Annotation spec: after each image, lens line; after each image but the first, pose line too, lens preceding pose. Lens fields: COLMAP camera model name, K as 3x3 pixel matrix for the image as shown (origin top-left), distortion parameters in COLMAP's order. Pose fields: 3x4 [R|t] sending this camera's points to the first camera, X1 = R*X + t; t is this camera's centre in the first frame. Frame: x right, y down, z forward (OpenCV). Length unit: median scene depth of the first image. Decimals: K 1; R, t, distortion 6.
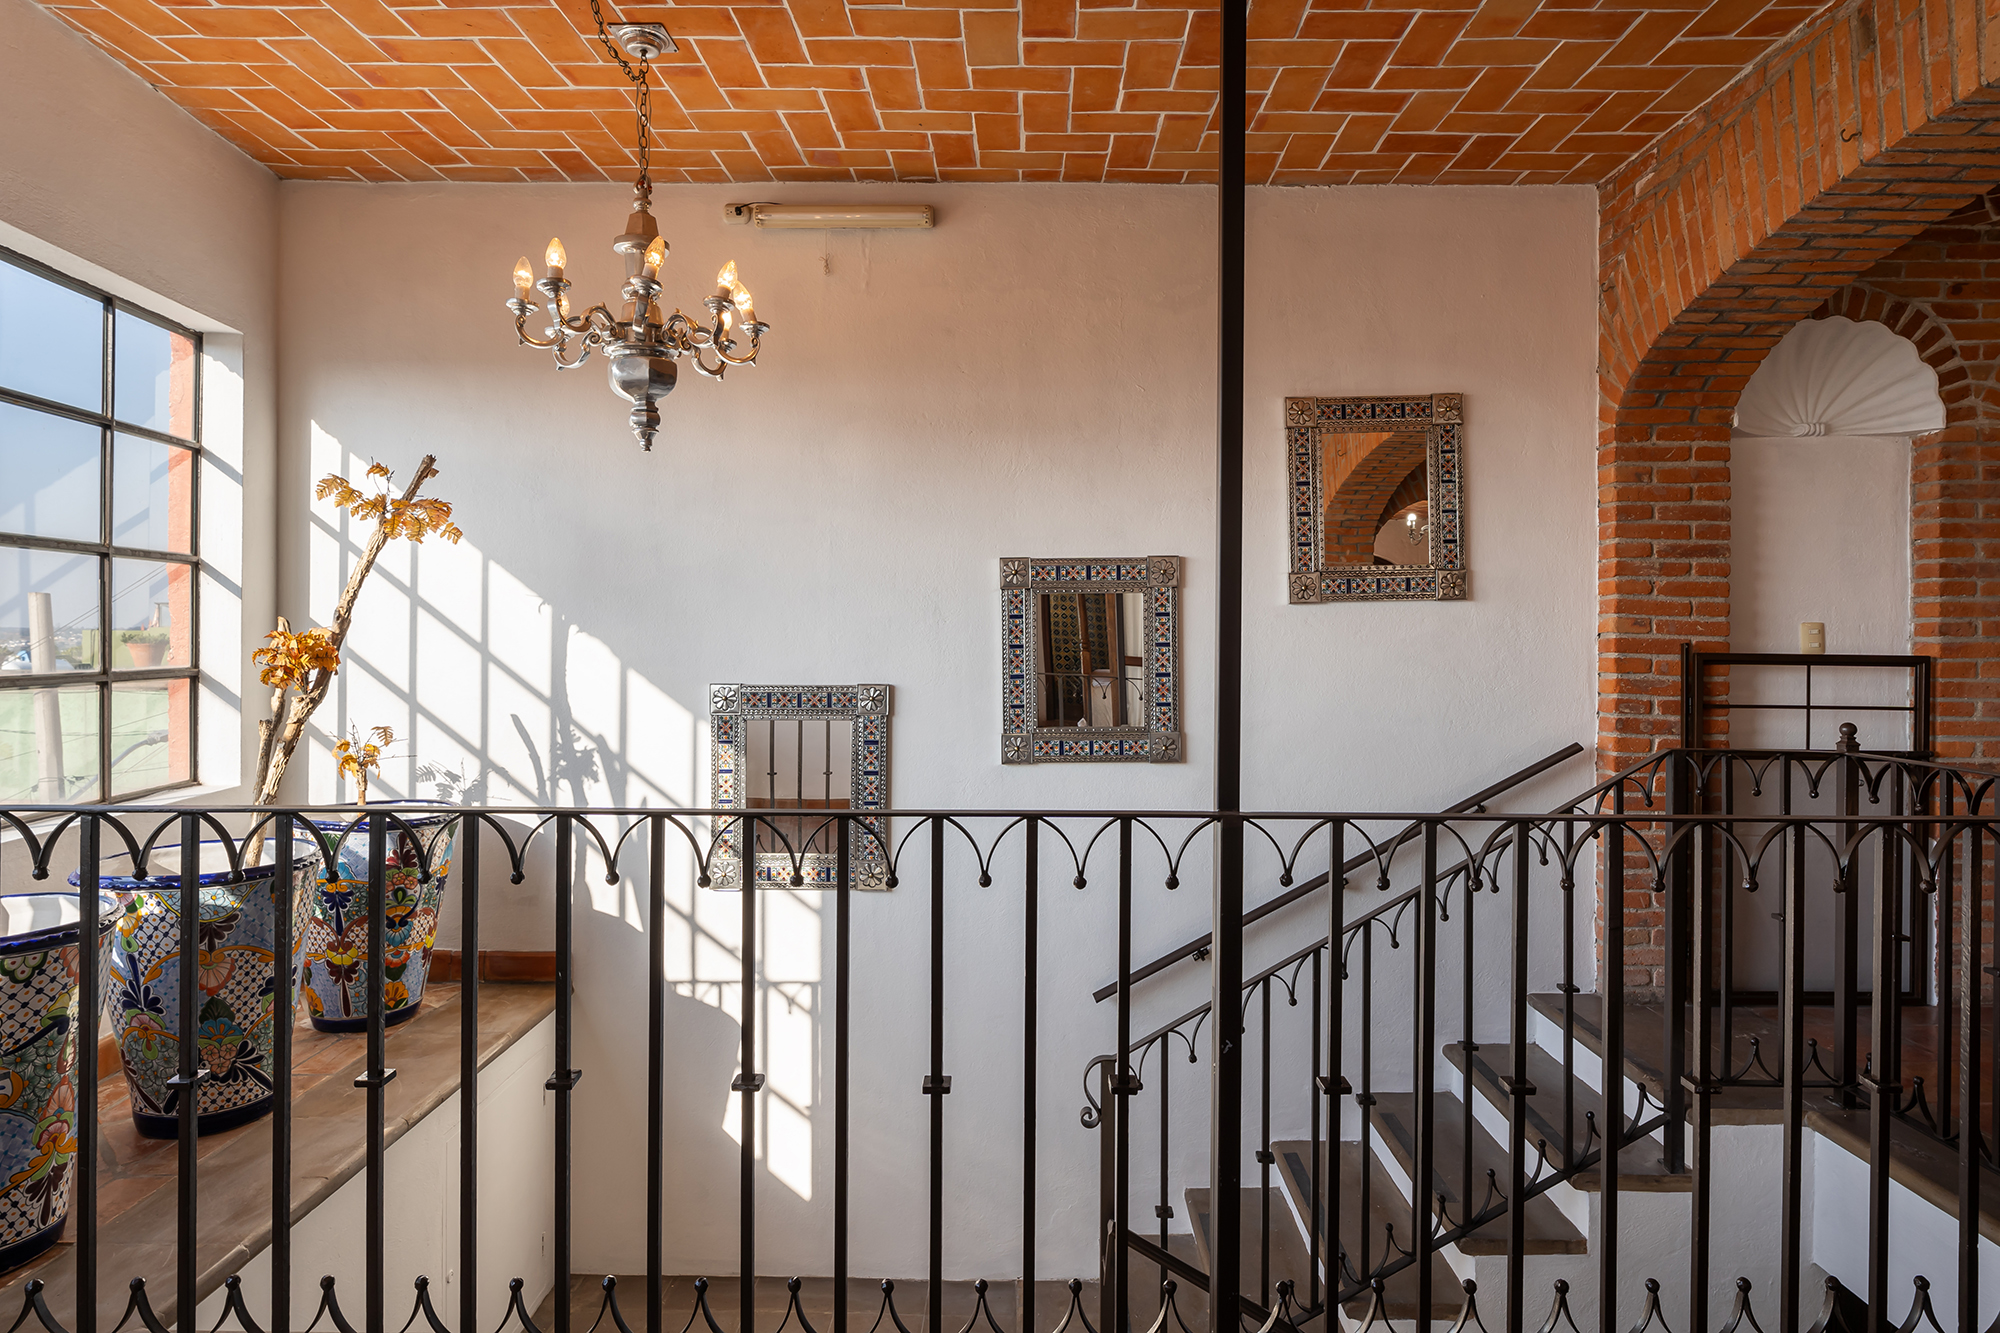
lens RADIAL K [[1062.9, 0, 1010.8], [0, 1062.9, 627.4], [0, 0, 1]] dist [-0.014301, 0.001138]
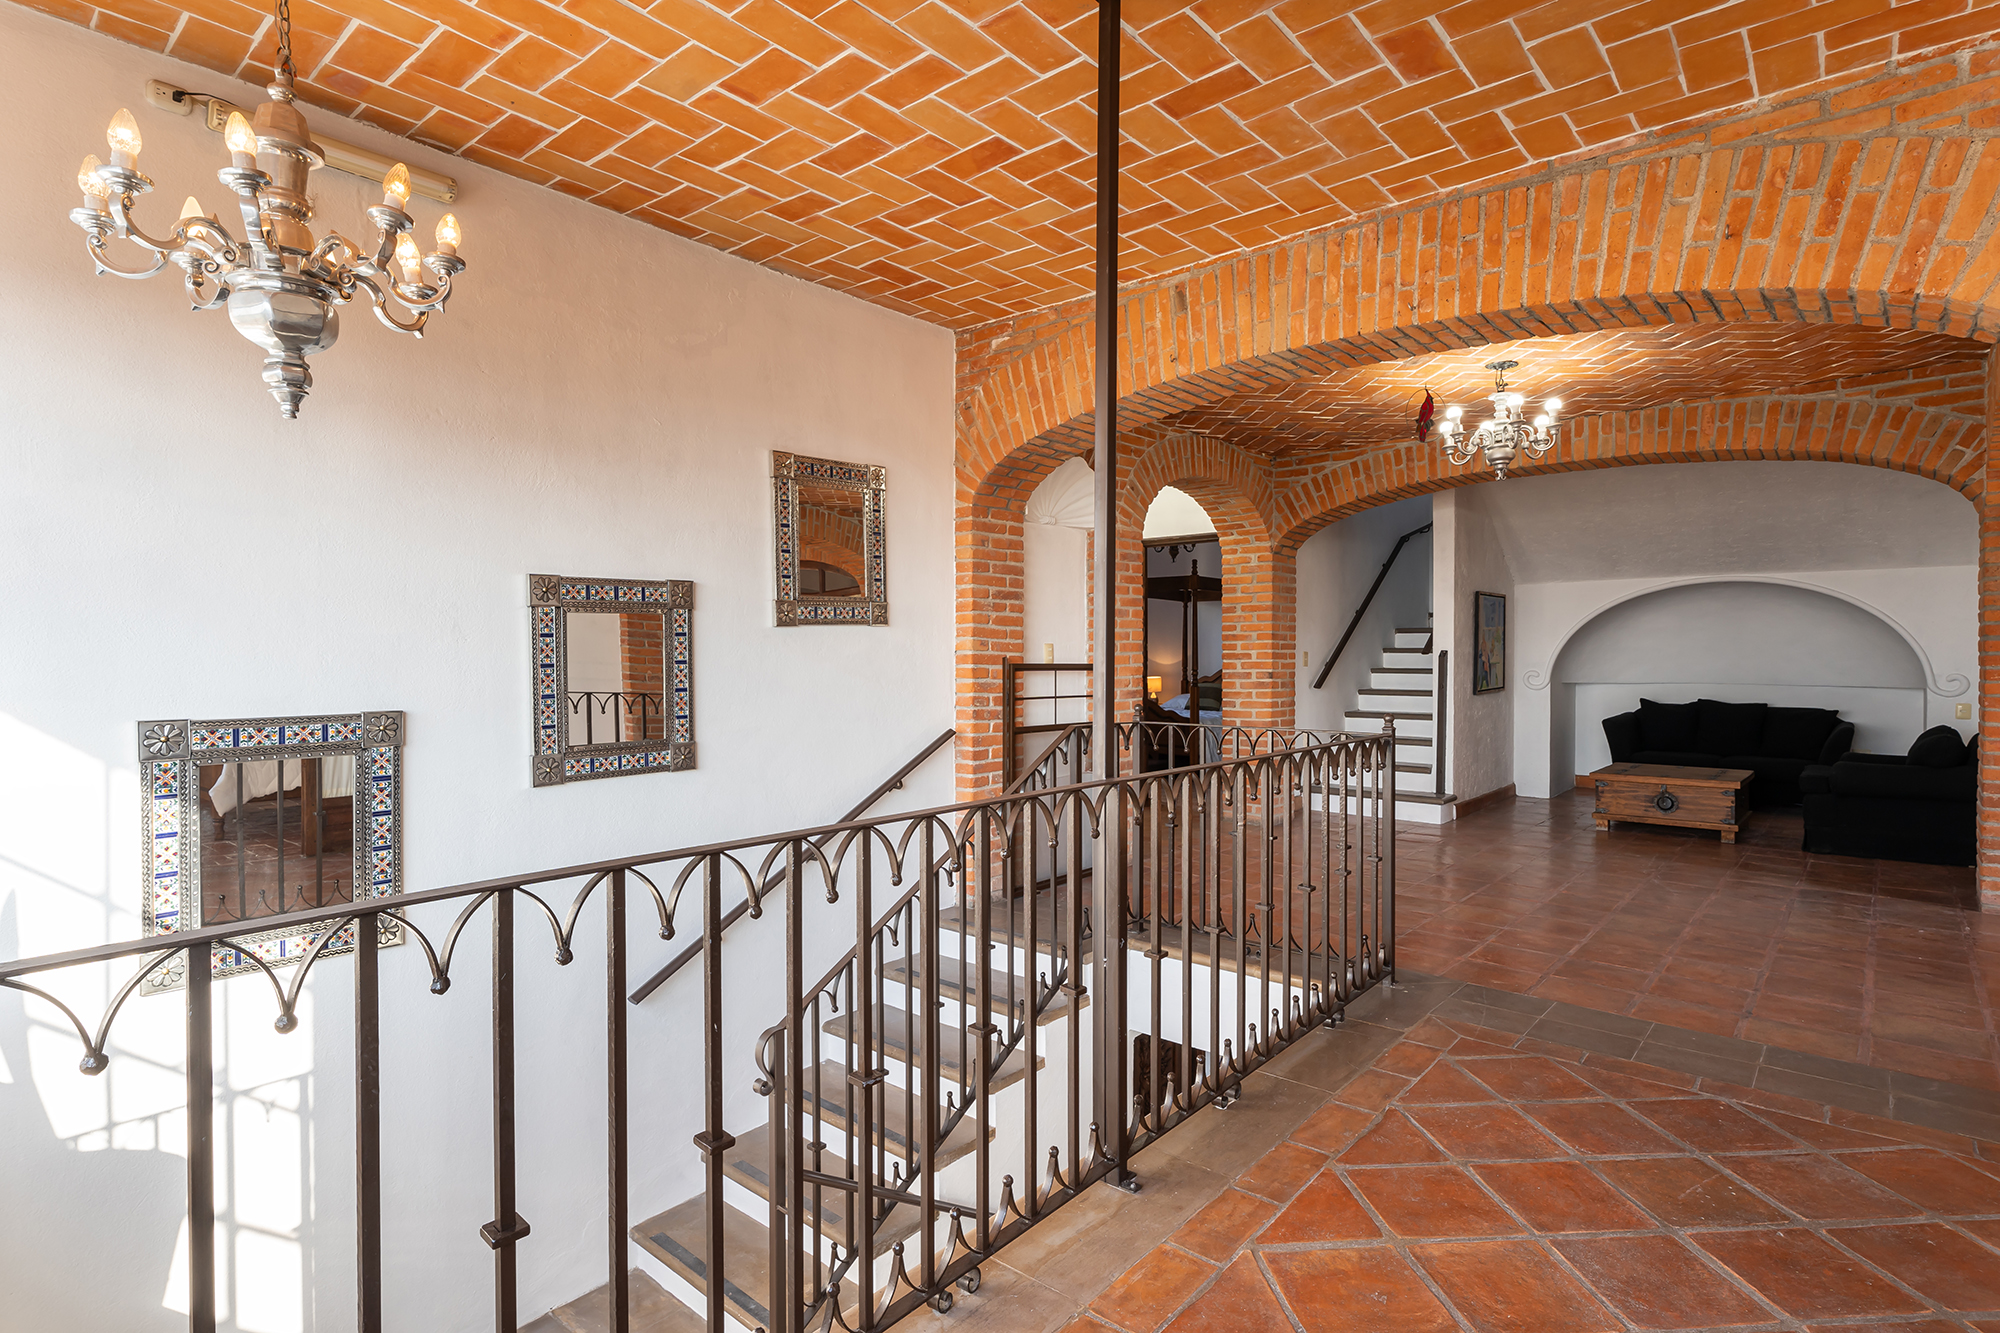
lens RADIAL K [[958.5, 0, 998.7], [0, 958.5, 668.0], [0, 0, 1]] dist [-0.005928, 0.000336]
pose [[0.672153, -0.015385, 0.740253, -0.368293], [0.001471, 0.999810, 0.019443, 0.003738], [-0.740411, -0.011980, 0.672047, 0.100905]]
